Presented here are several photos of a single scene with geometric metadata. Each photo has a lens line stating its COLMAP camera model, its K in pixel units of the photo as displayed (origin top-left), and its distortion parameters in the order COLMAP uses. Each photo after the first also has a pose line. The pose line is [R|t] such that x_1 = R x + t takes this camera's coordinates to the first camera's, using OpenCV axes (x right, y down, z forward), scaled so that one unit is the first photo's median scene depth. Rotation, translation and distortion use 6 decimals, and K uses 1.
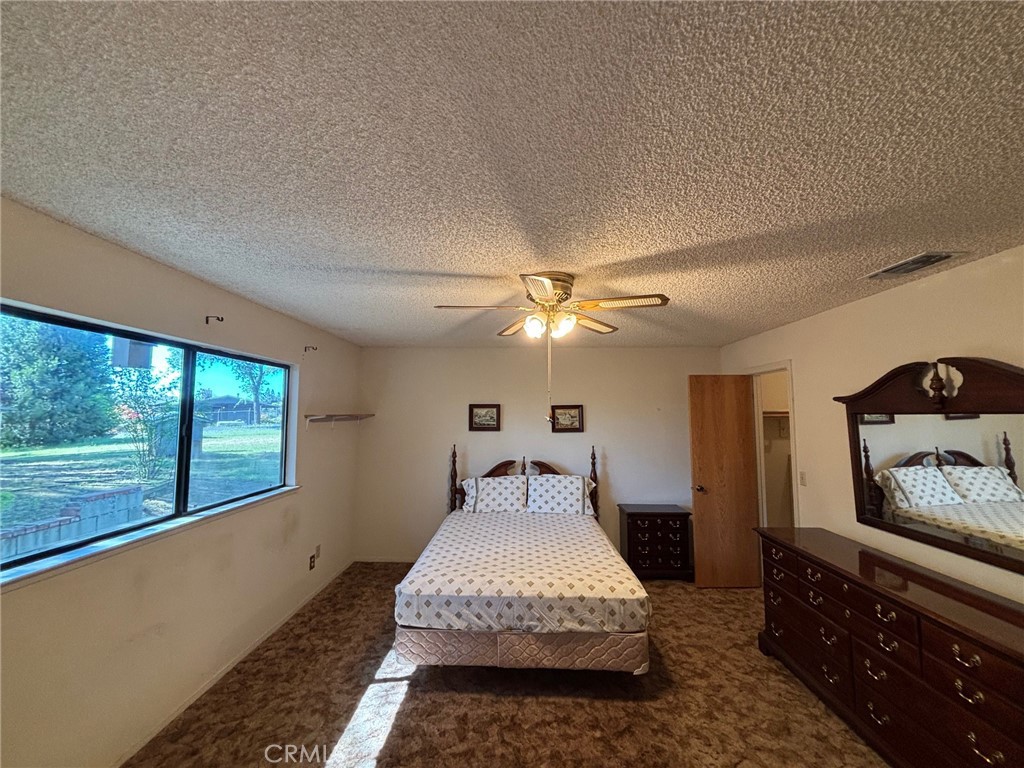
lens RADIAL K [[412.8, 0, 513.3], [0, 412.8, 385.1], [0, 0, 1]] dist [0.002427, 0.000270]
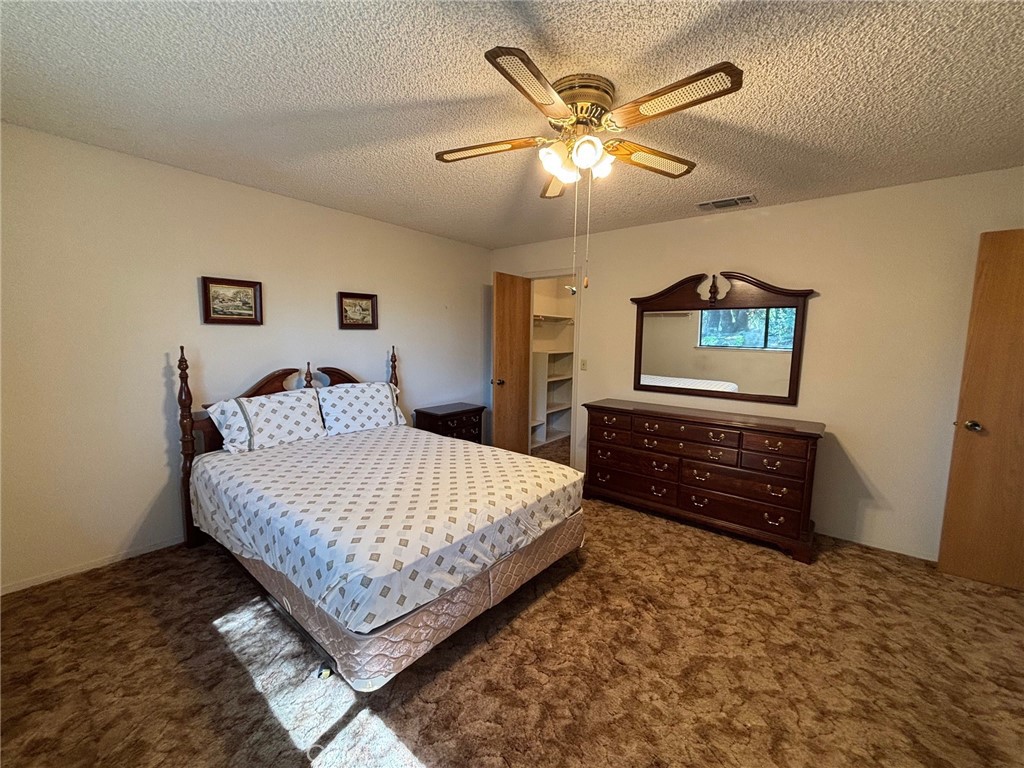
lens RADIAL K [[412.8, 0, 512.4], [0, 412.8, 380.6], [0, 0, 1]] dist [0.002427, 0.000270]
pose [[0.612982, -0.075103, 0.786519, -0.529564], [-0.070321, 0.986335, 0.148988, 0.126057], [-0.786961, -0.146636, 0.599324, 0.504705]]
